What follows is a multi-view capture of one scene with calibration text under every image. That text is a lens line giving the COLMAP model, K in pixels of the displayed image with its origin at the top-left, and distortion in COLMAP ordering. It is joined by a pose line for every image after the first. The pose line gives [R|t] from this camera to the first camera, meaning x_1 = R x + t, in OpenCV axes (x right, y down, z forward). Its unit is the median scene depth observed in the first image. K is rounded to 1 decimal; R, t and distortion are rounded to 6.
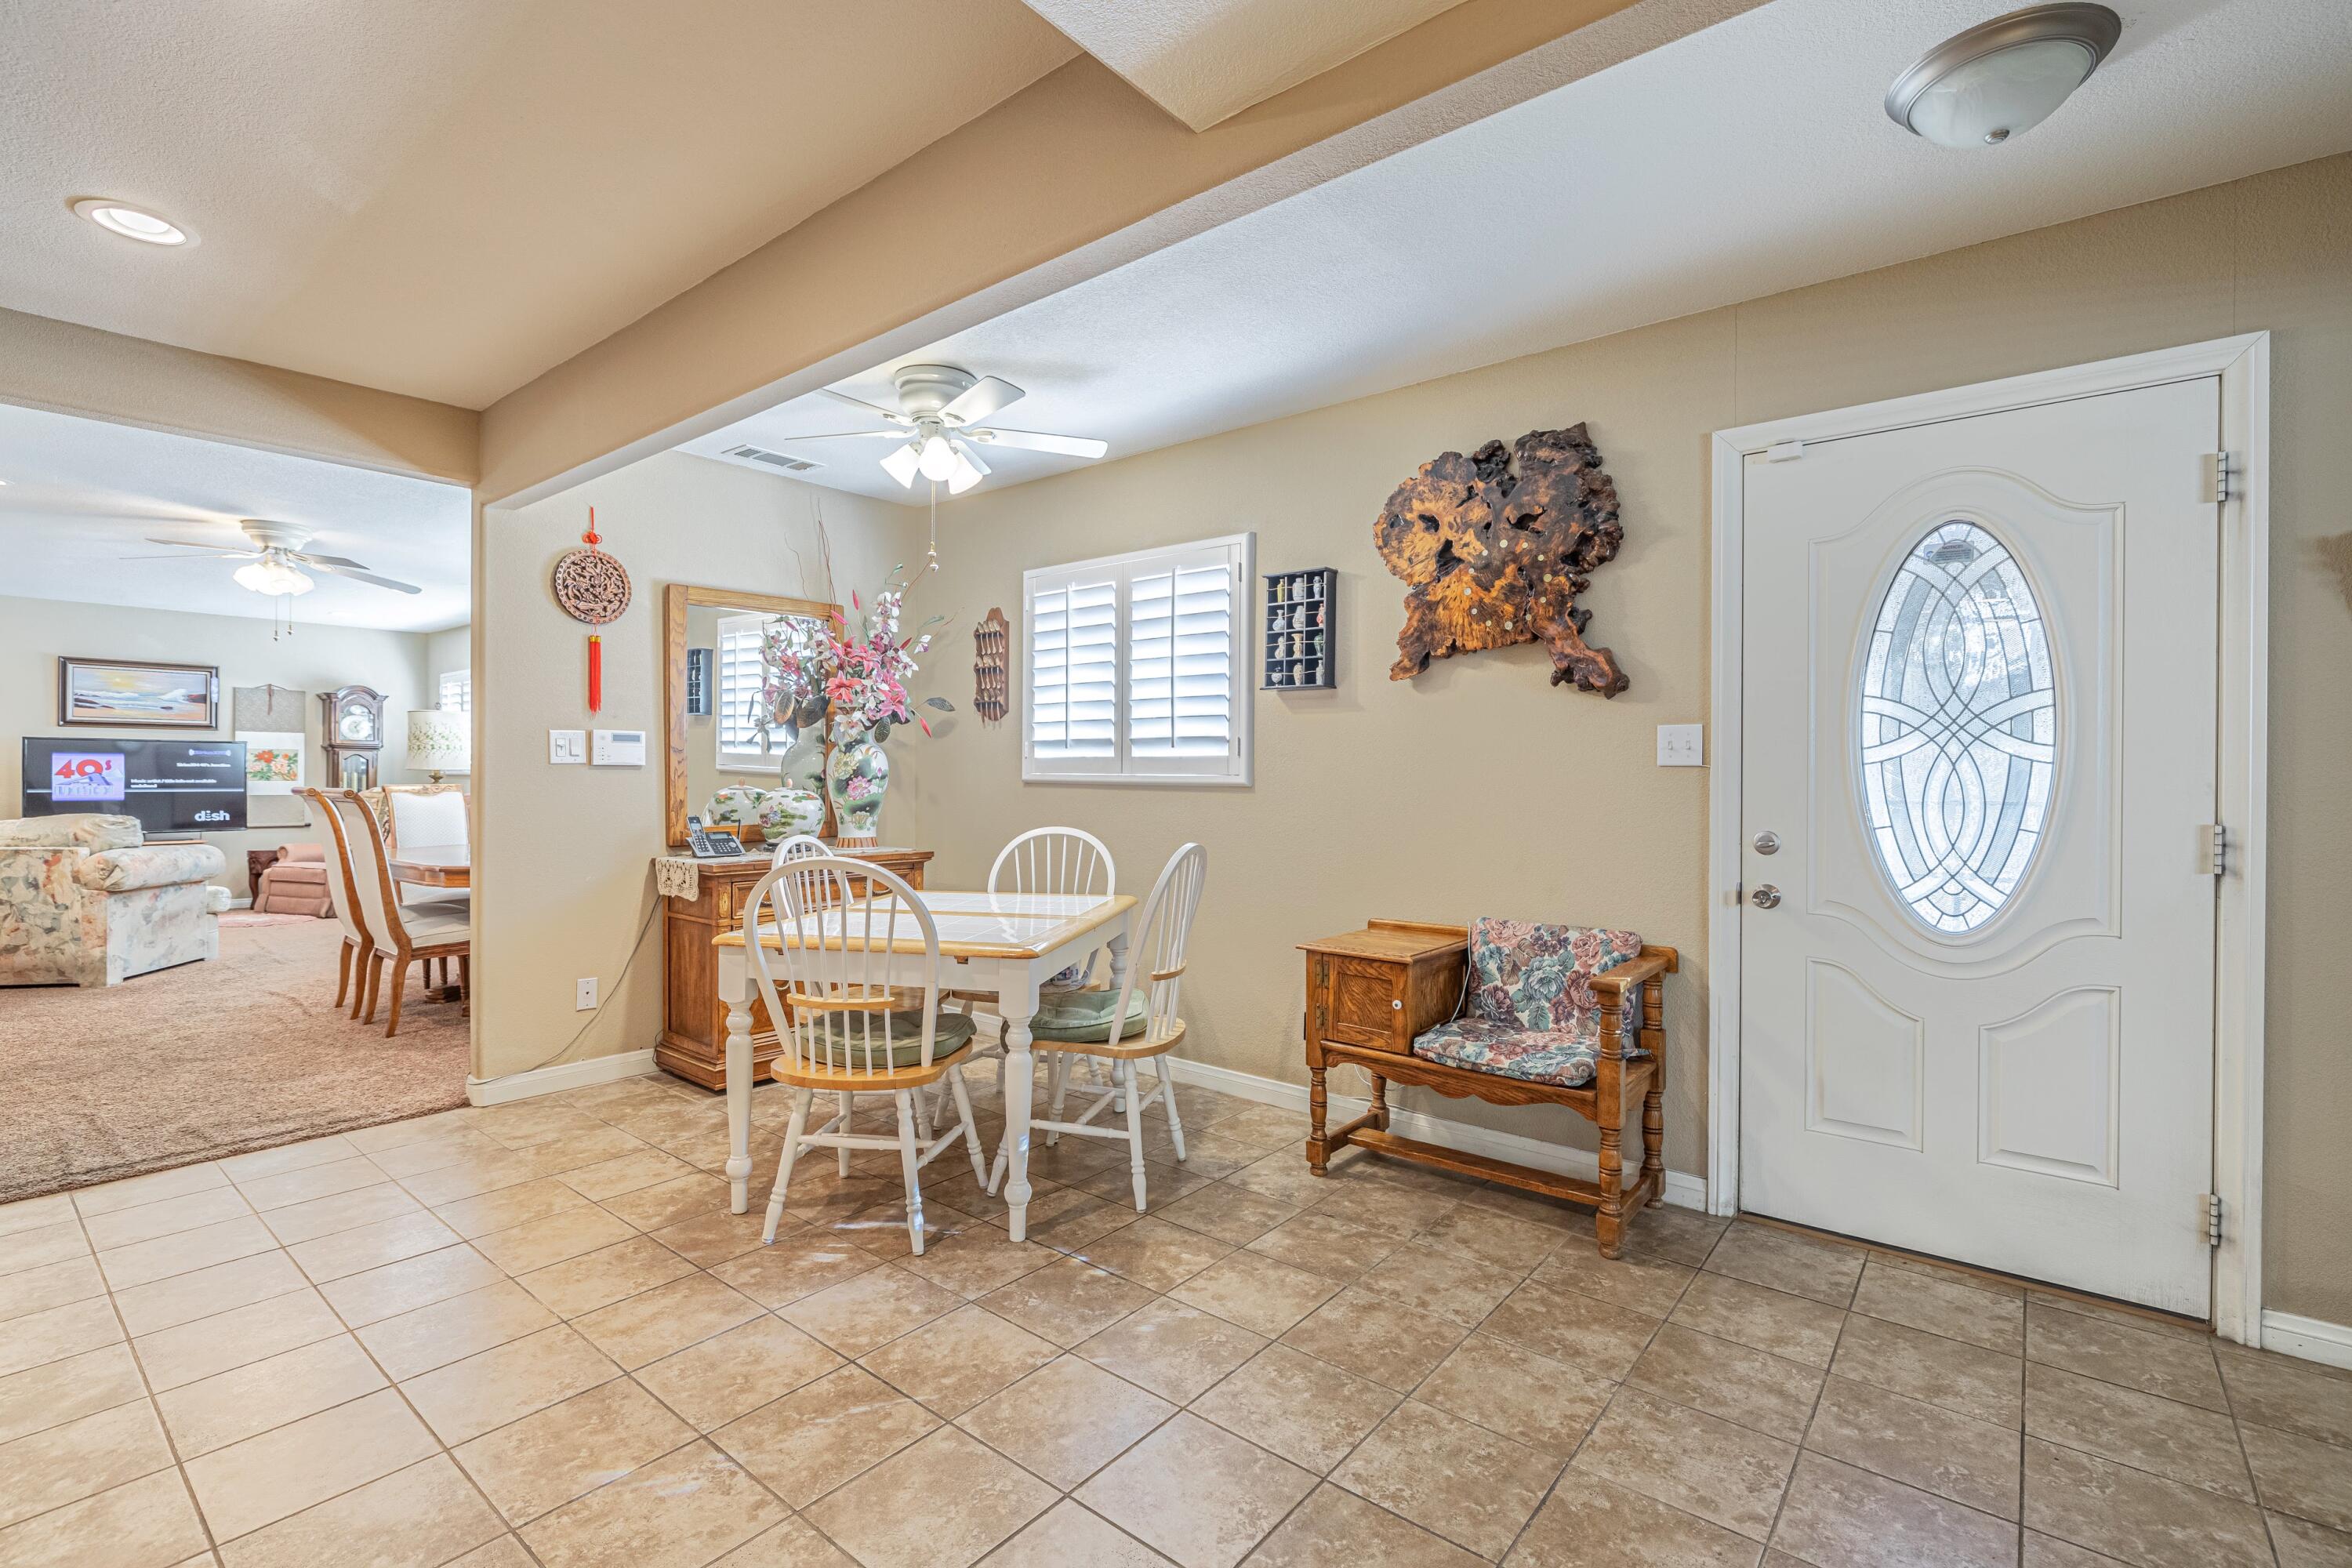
lens RADIAL K [[1054.1, 0, 1174.8], [0, 1054.1, 779.2], [0, 0, 1]] dist [-0.002020, -0.000360]
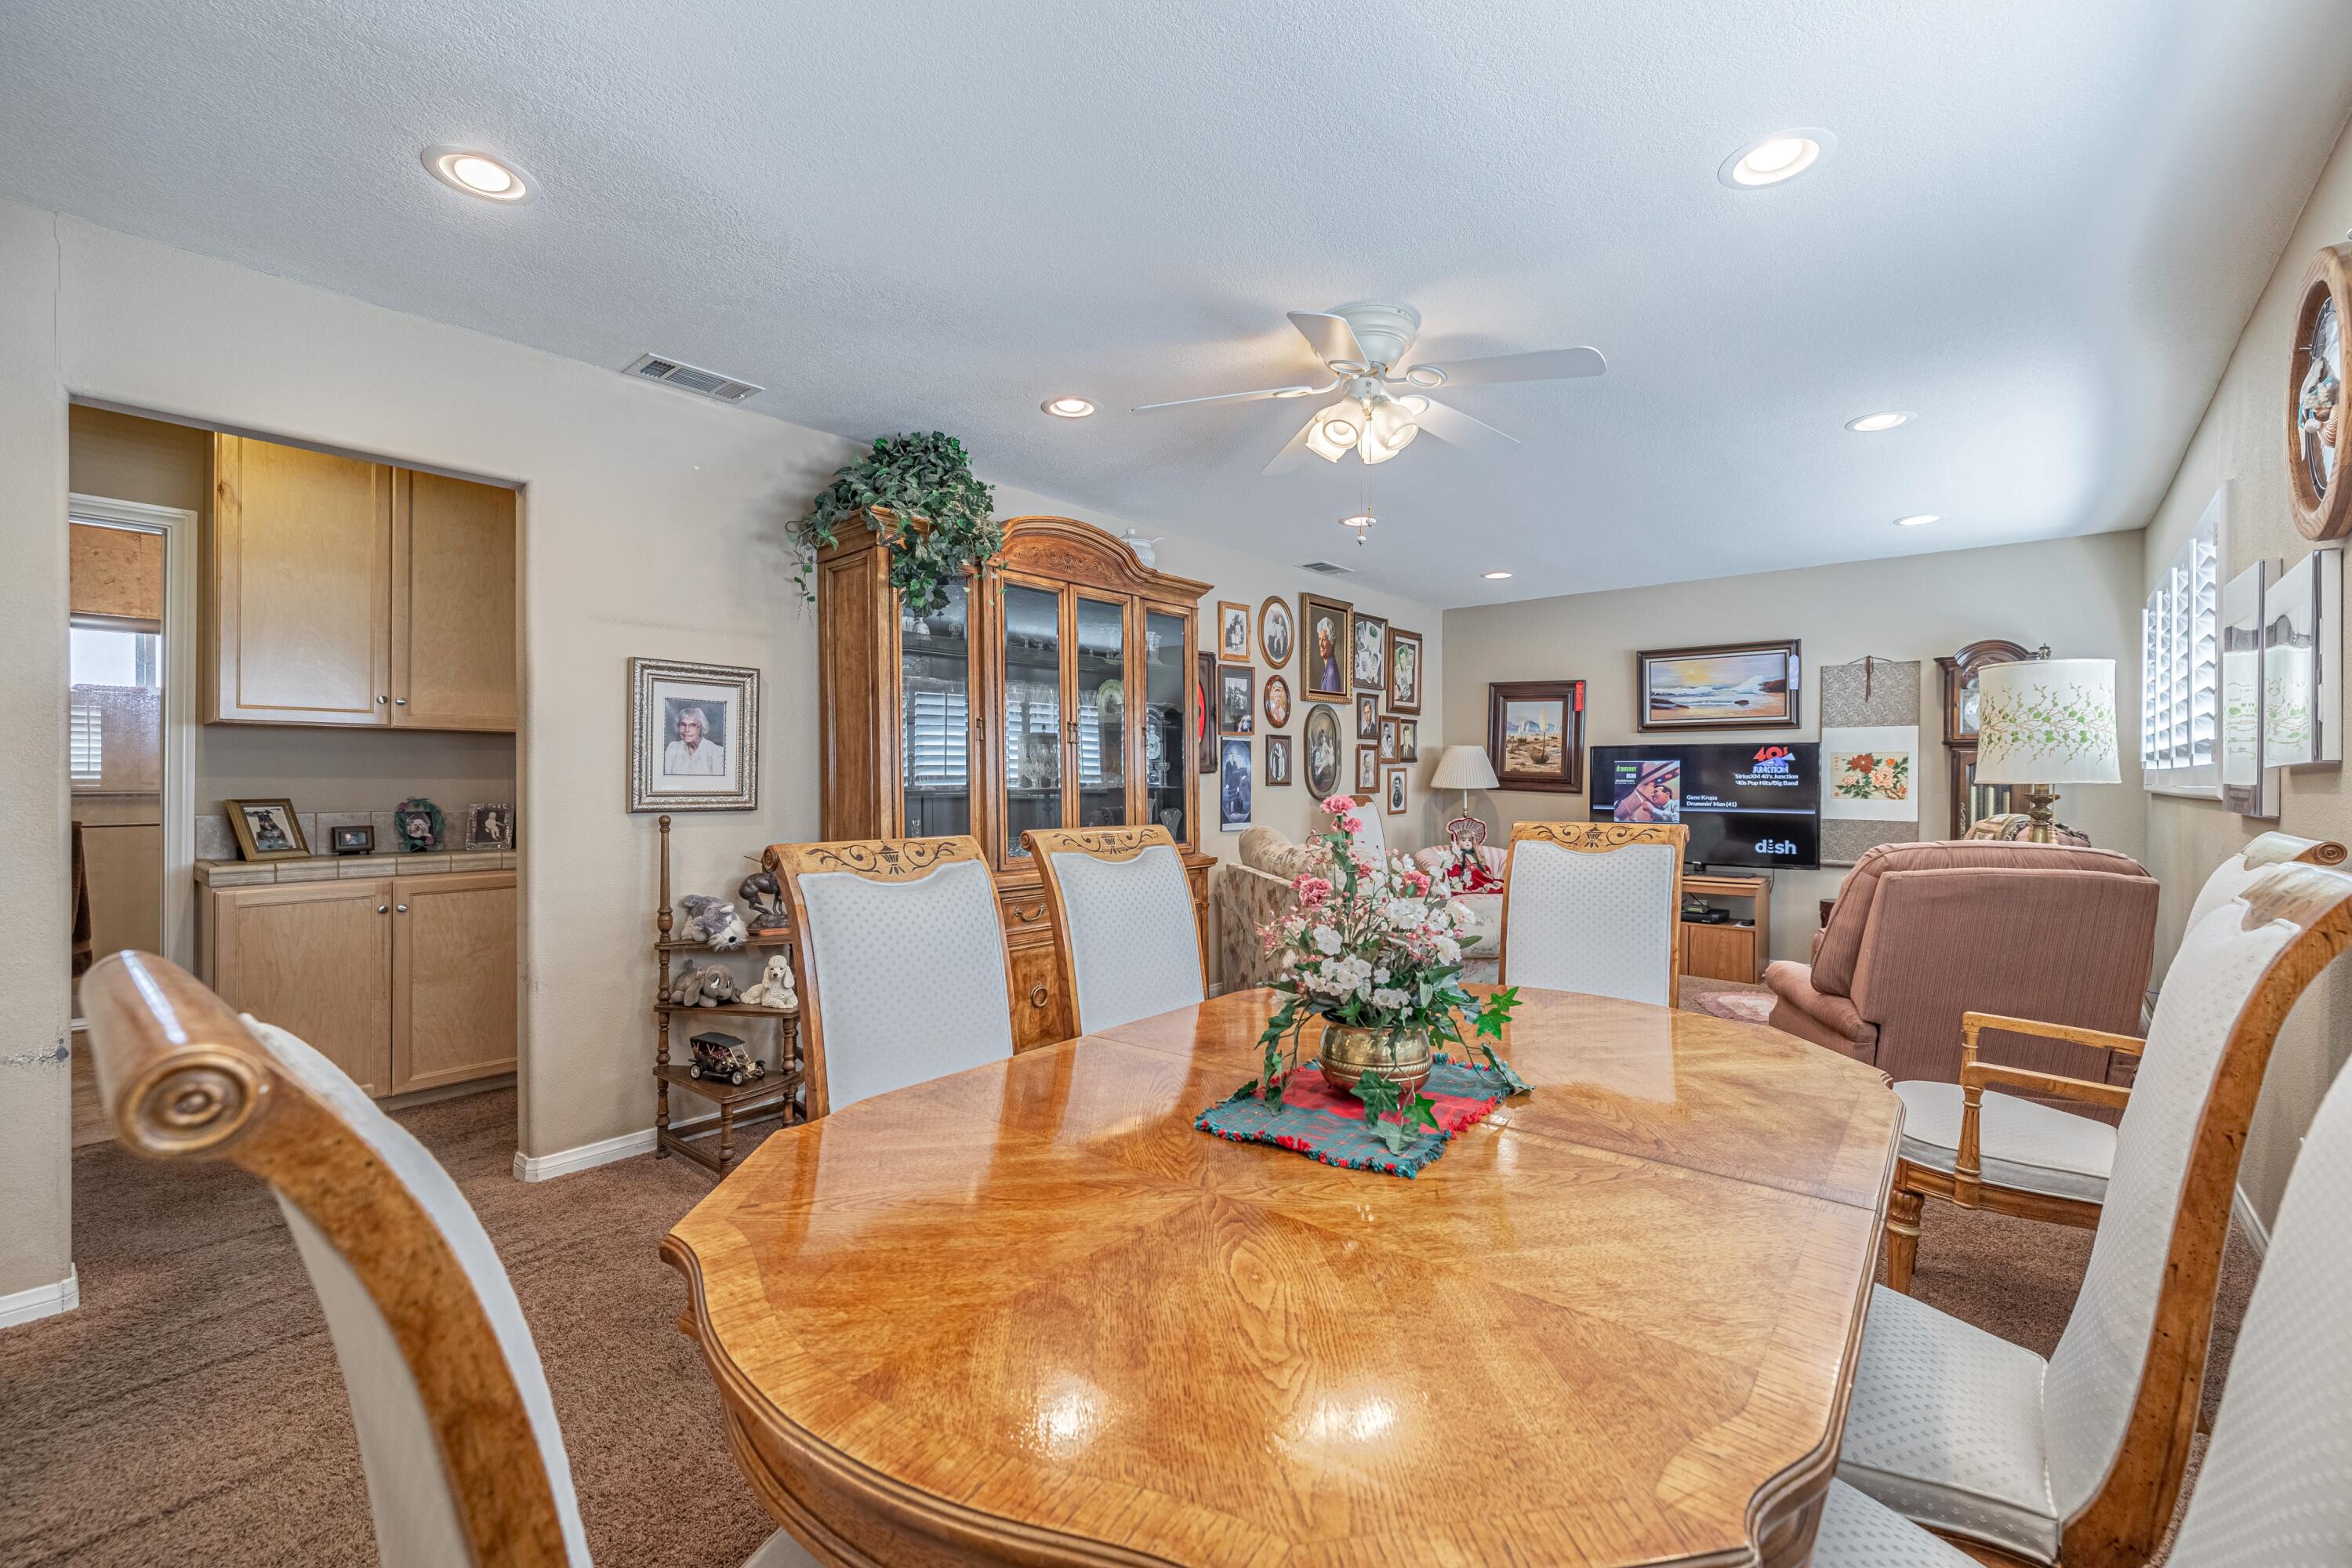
lens RADIAL K [[987.0, 0, 1184.3], [0, 987.0, 782.9], [0, 0, 1]] dist [0.001685, 0.000047]
pose [[0.001944, 0.000645, -0.999998, -0.448209], [-0.005277, 0.999986, 0.000634, -0.013739], [0.999984, 0.005275, 0.001948, 1.114217]]
